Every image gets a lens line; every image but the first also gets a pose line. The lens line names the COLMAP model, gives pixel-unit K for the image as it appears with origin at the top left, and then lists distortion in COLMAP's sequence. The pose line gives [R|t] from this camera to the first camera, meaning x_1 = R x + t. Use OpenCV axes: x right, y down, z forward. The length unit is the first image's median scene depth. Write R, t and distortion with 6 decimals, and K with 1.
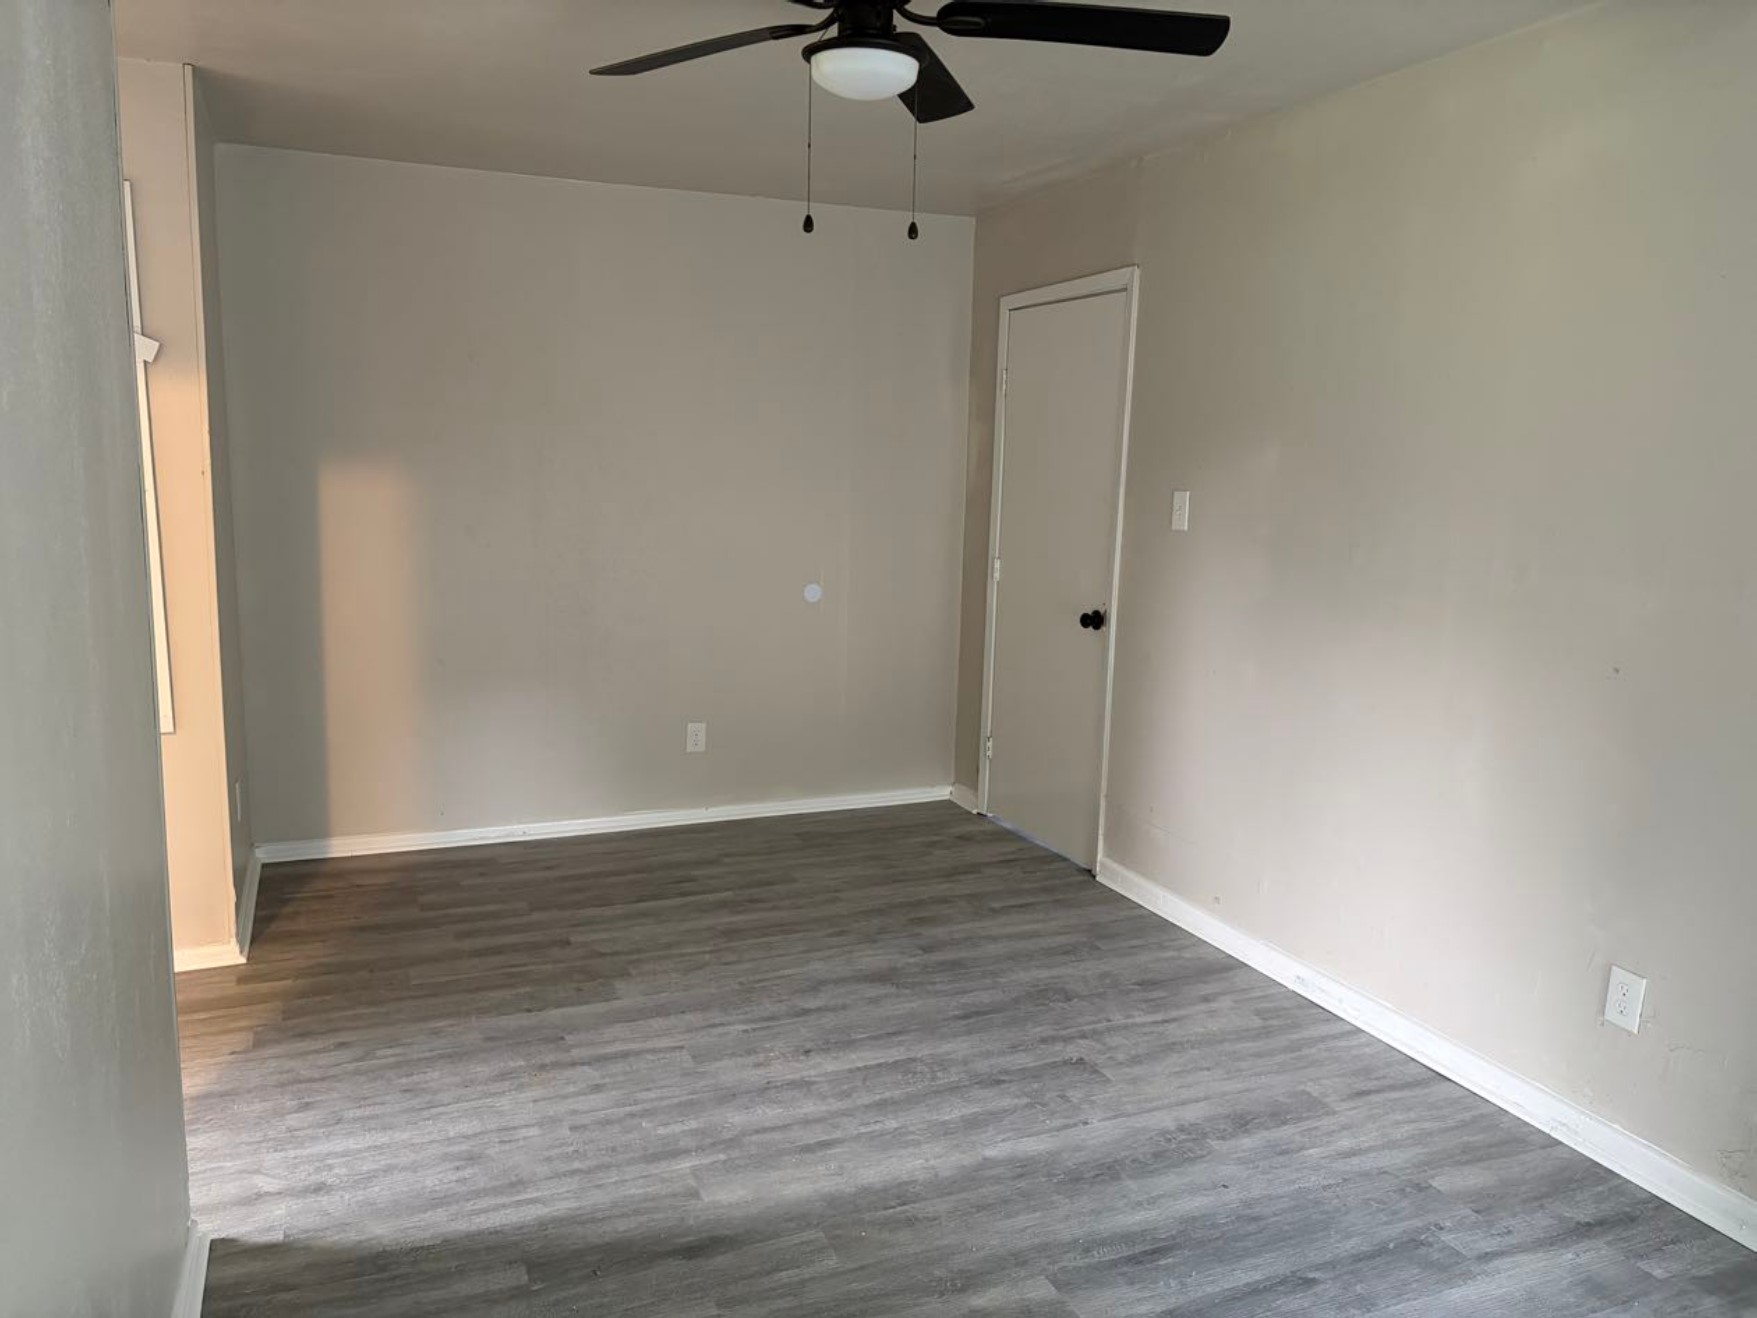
lens RADIAL K [[1318.3, 0, 880.4], [0, 1318.3, 663.3], [0, 0, 1]] dist [0.008856, -0.006243]
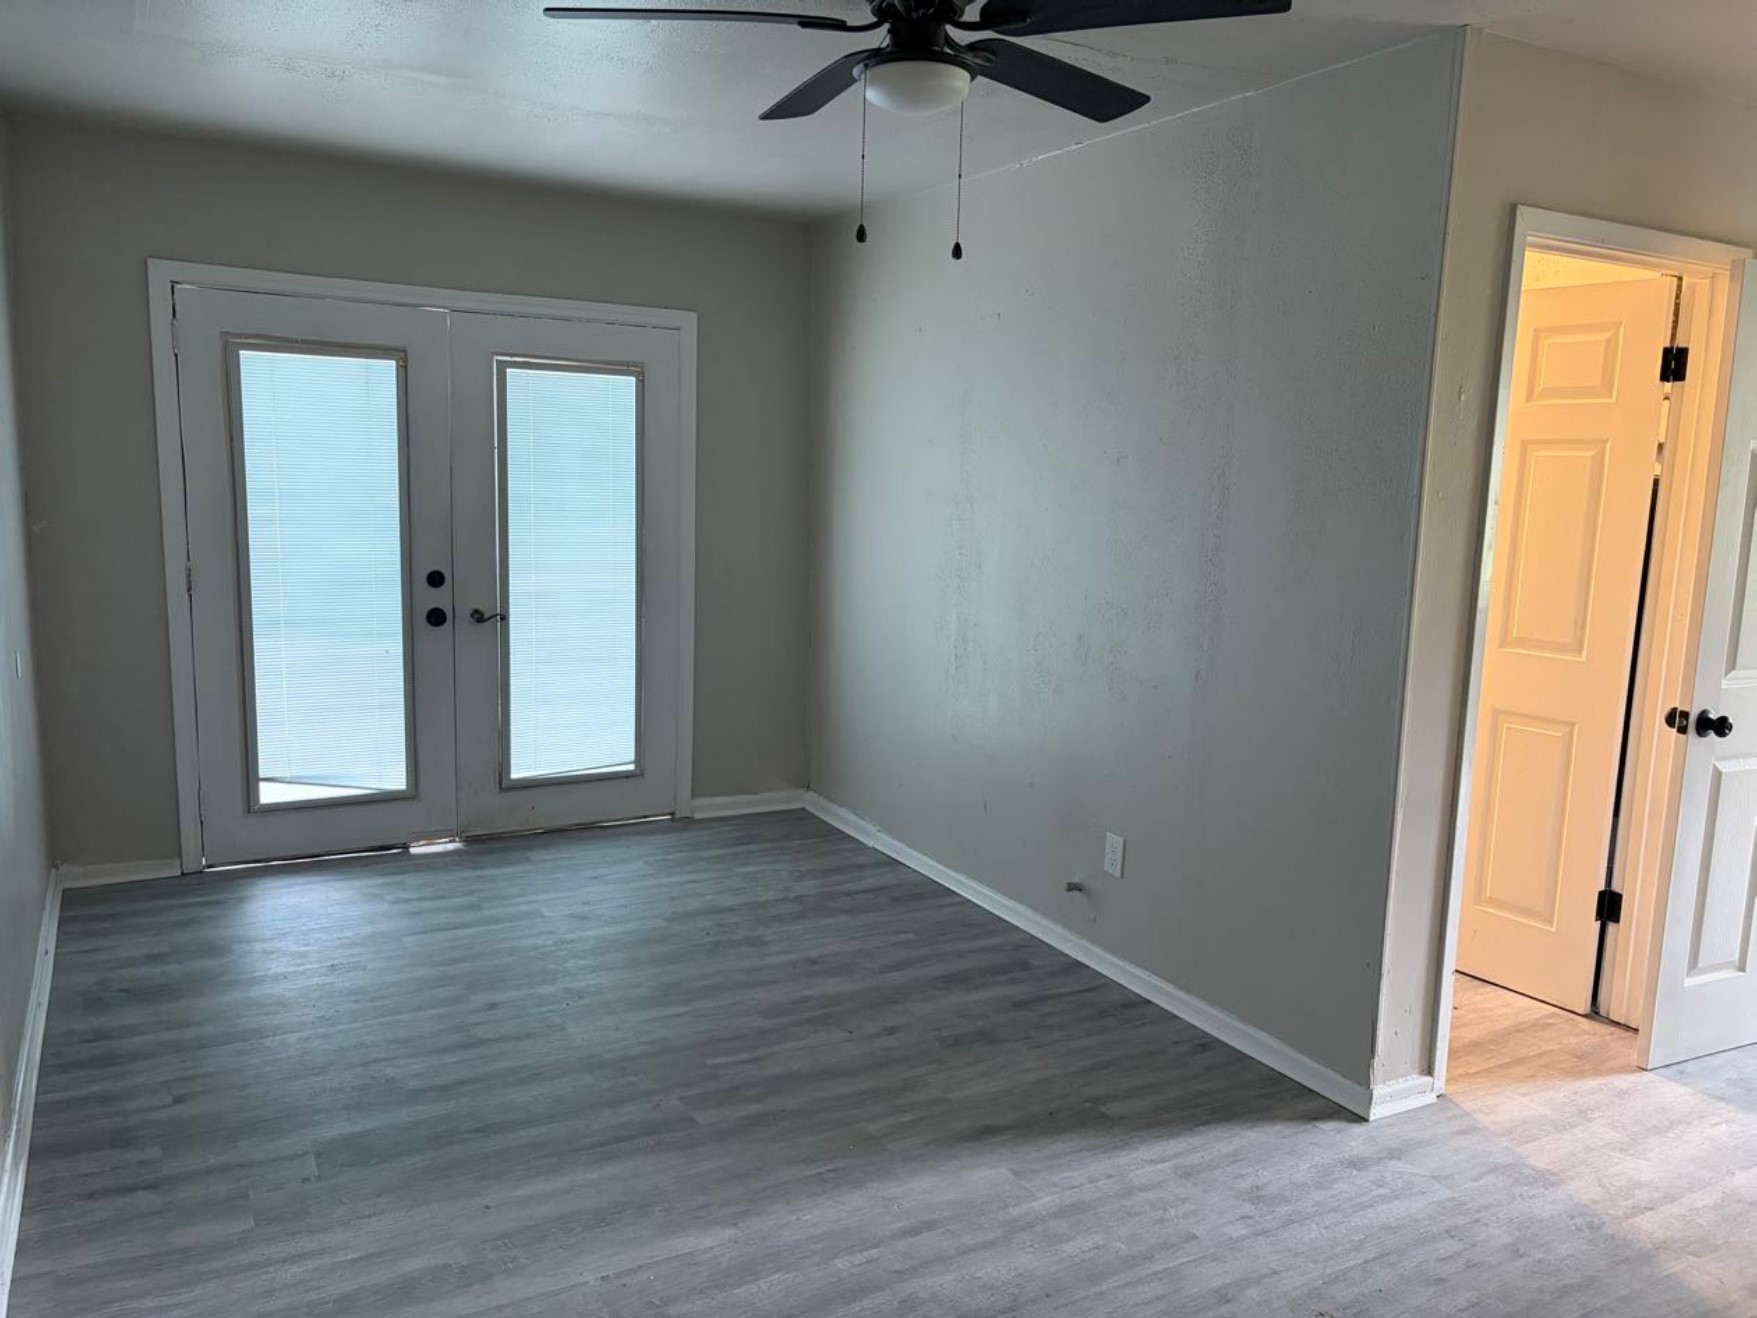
lens RADIAL K [[1318.3, 0, 880.4], [0, 1318.3, 663.3], [0, 0, 1]] dist [0.008856, -0.006243]
pose [[-0.992144, -0.031775, -0.120999, 0.103730], [-0.066791, 0.952363, 0.297564, -0.281960], [0.105779, 0.303308, -0.947003, 1.776482]]
